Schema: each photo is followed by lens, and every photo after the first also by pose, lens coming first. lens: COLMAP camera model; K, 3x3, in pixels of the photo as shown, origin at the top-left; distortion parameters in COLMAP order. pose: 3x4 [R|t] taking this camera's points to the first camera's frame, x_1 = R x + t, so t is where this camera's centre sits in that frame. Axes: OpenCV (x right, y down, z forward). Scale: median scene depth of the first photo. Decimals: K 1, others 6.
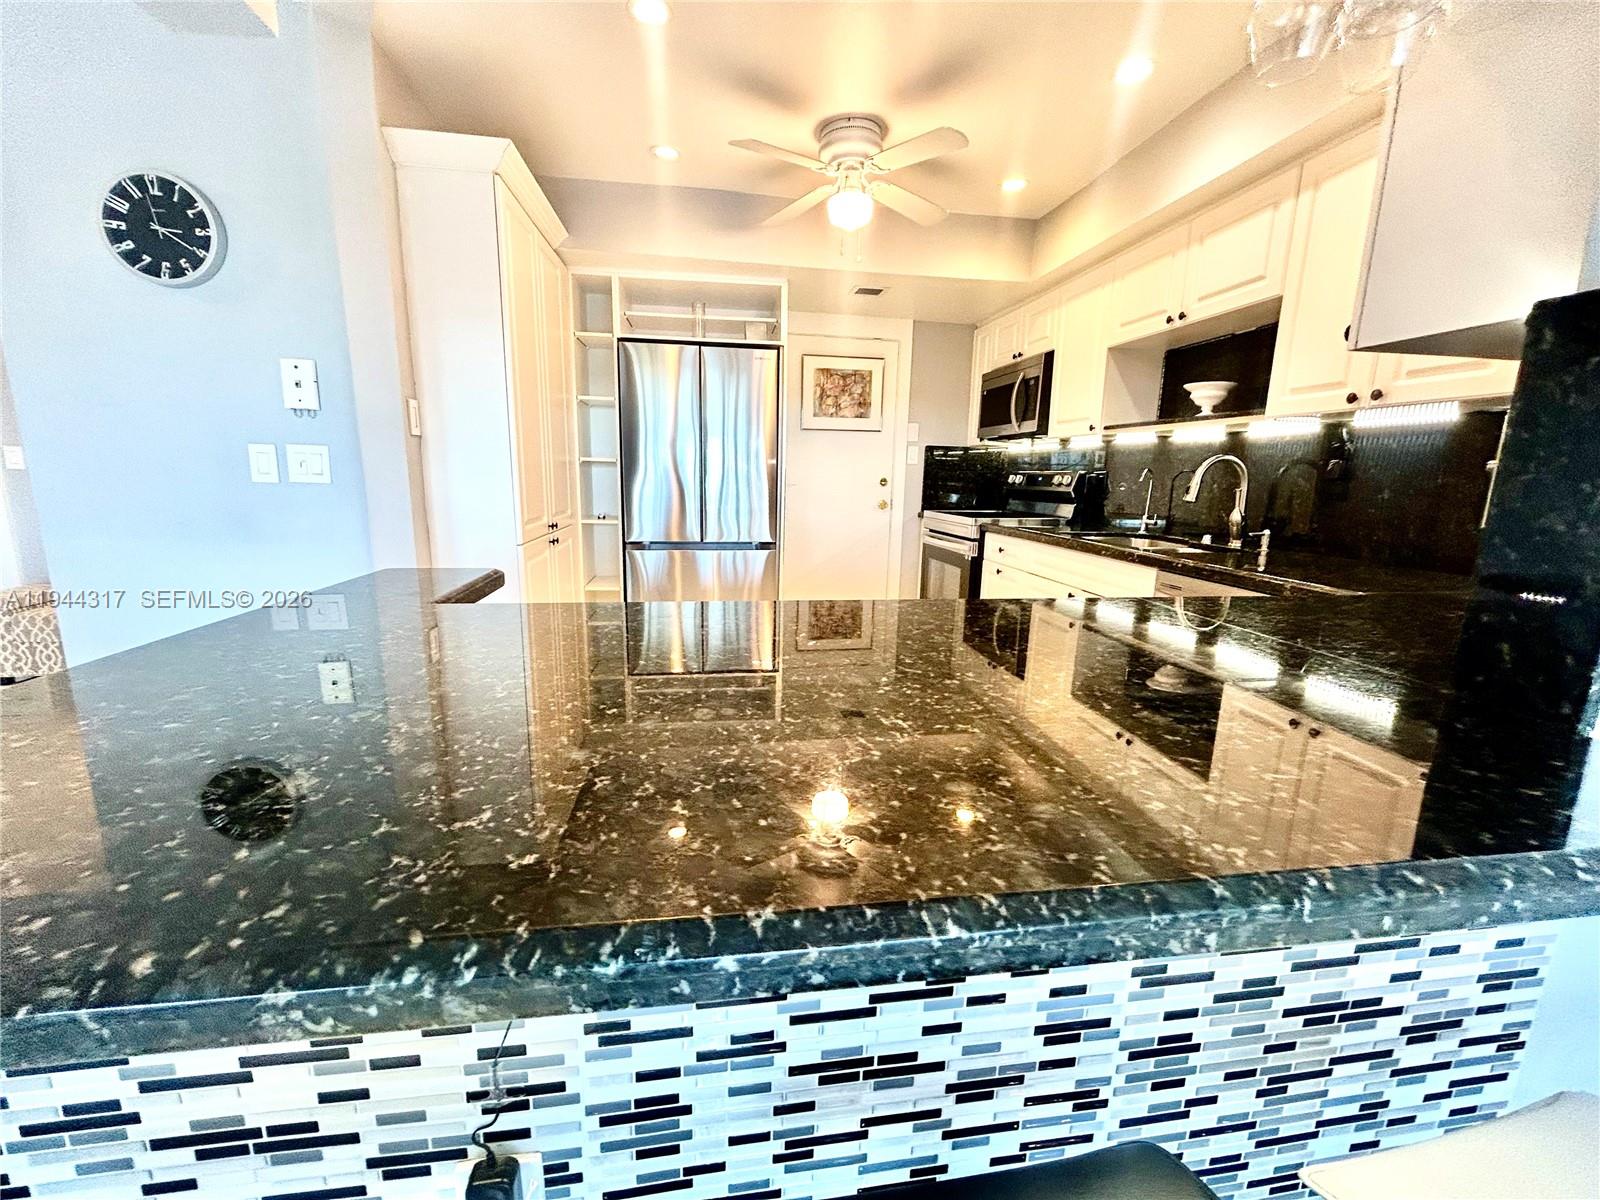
lens RADIAL K [[645.7, 0, 796.6], [0, 645.7, 596.8], [0, 0, 1]] dist [0.001559, -0.000143]
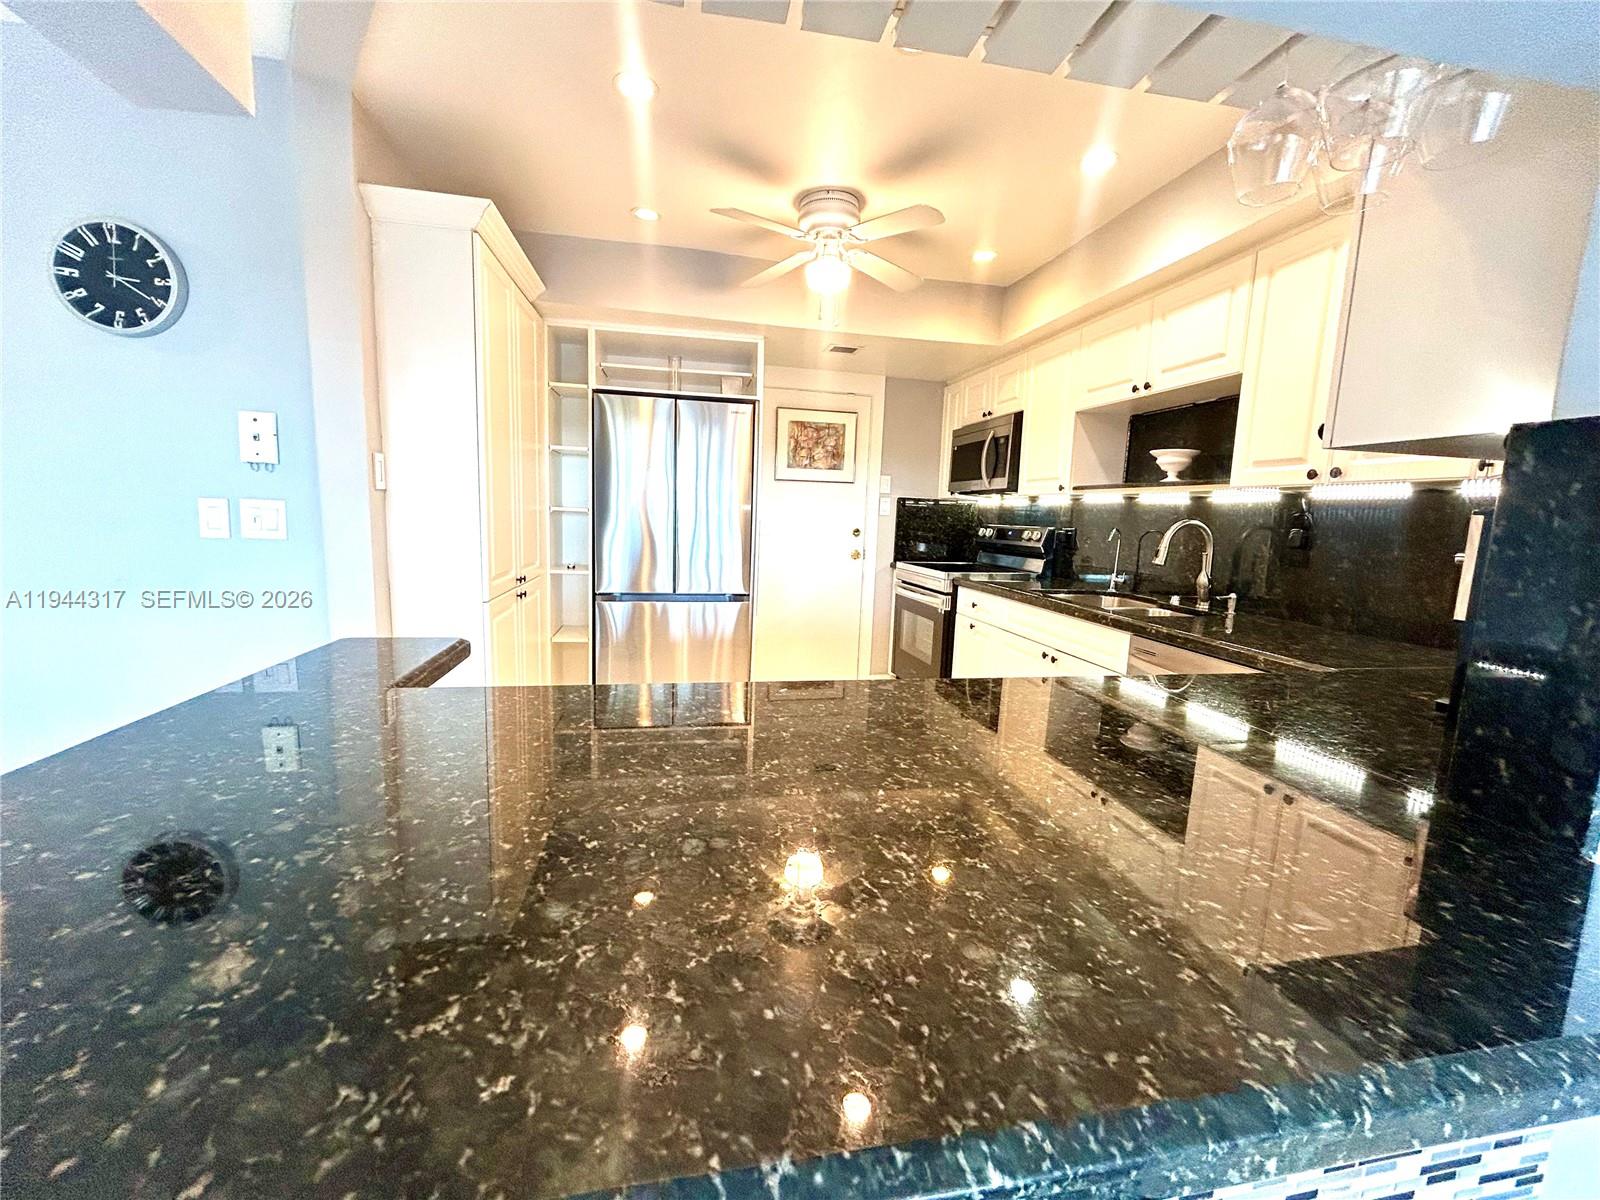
lens RADIAL K [[645.7, 0, 796.1], [0, 645.7, 597.1], [0, 0, 1]] dist [0.001559, -0.000143]
pose [[0.998797, 0.008784, 0.048250, -0.014503], [-0.006007, 0.998333, -0.057397, -0.040943], [-0.048673, 0.057038, 0.997185, 0.016579]]
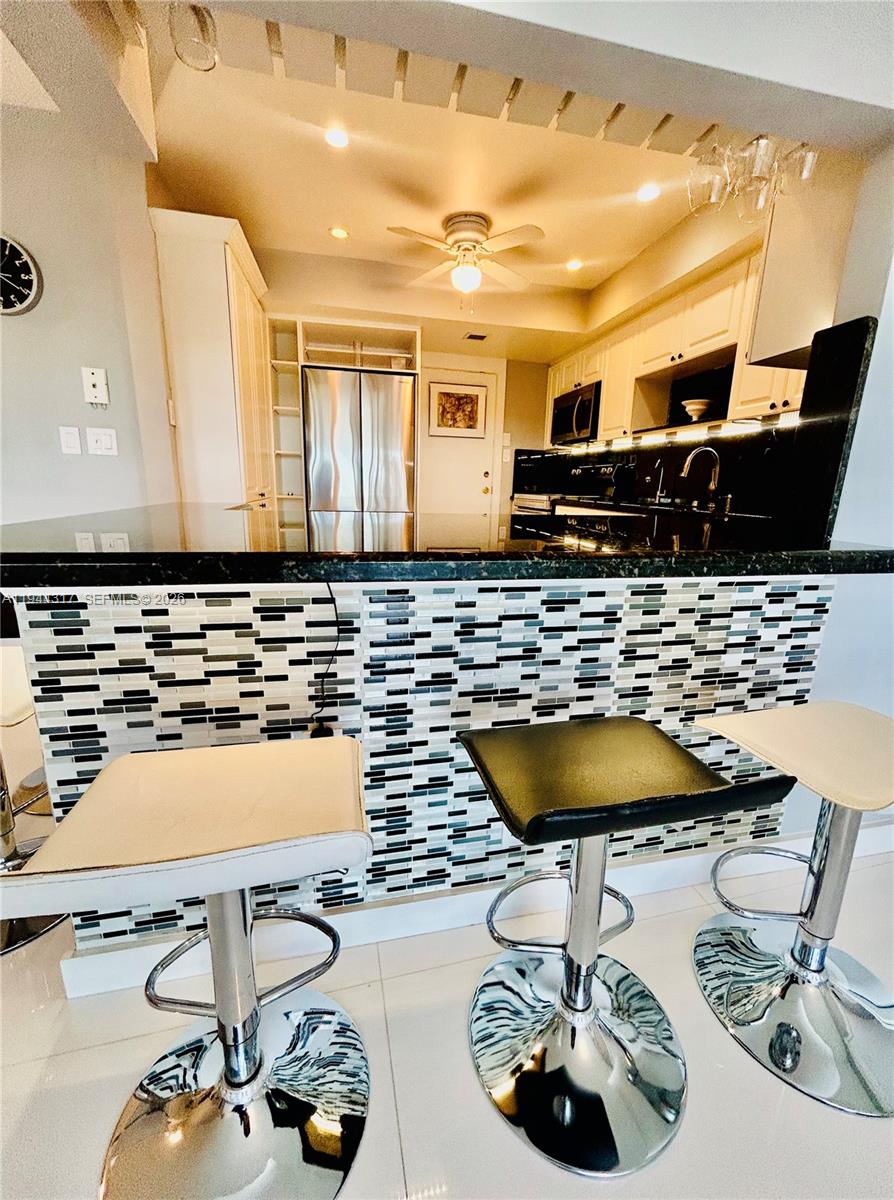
lens RADIAL K [[484.3, 0, 452.2], [0, 484.3, 596.3], [0, 0, 1]] dist [0.001559, -0.000143]
pose [[0.997460, -0.009384, 0.070614, -0.042748], [0.006619, 0.999206, 0.039295, 0.108557], [-0.070927, -0.038727, 0.996729, -0.168725]]
